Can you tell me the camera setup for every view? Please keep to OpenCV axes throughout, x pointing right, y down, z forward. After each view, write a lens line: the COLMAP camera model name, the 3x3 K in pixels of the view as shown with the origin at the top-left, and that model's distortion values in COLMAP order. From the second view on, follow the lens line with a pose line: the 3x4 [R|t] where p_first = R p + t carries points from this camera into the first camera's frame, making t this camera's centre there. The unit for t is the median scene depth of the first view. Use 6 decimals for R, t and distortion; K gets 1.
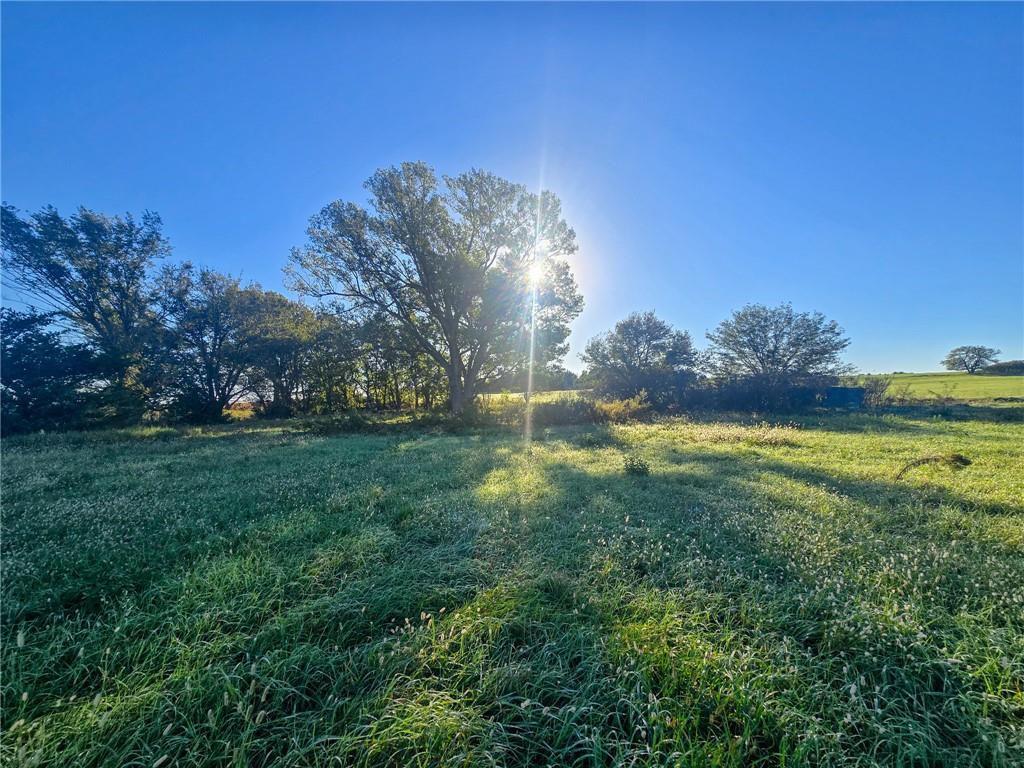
lens RADIAL K [[410.7, 0, 506.2], [0, 410.7, 384.4], [0, 0, 1]] dist [-0.016764, 0.003430]
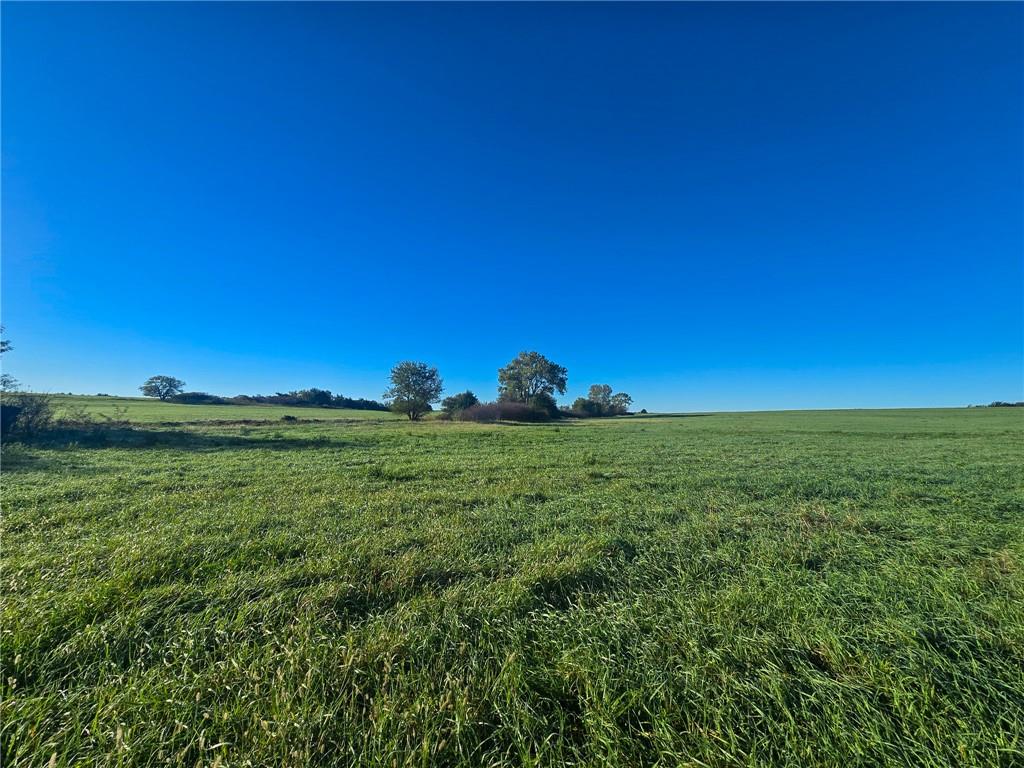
lens RADIAL K [[410.7, 0, 506.2], [0, 410.7, 384.4], [0, 0, 1]] dist [-0.016764, 0.003430]
pose [[0.020090, 0.105991, 0.994164, 0.111841], [-0.050592, 0.993199, -0.104866, -0.001005], [-0.998517, -0.048190, 0.025315, 0.036811]]
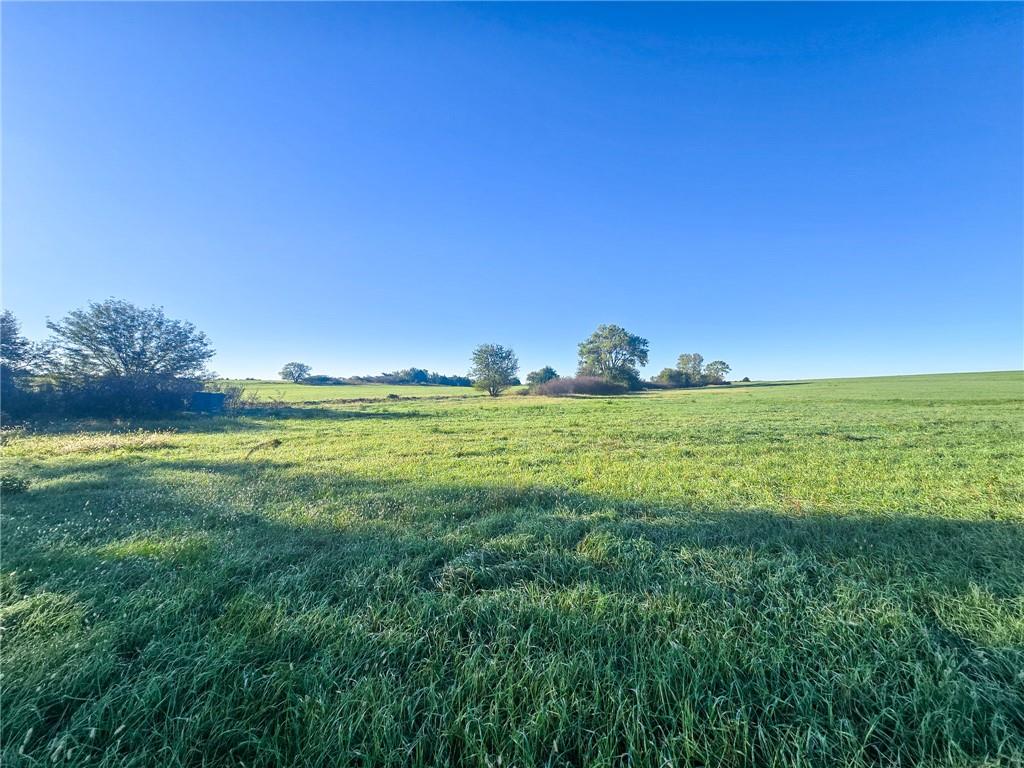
lens RADIAL K [[410.7, 0, 506.2], [0, 410.7, 384.4], [0, 0, 1]] dist [-0.016764, 0.003430]
pose [[0.238296, 0.037020, 0.970487, -0.066511], [-0.032621, 0.999014, -0.030098, -0.008830], [-0.970645, -0.024486, 0.239268, -0.068459]]
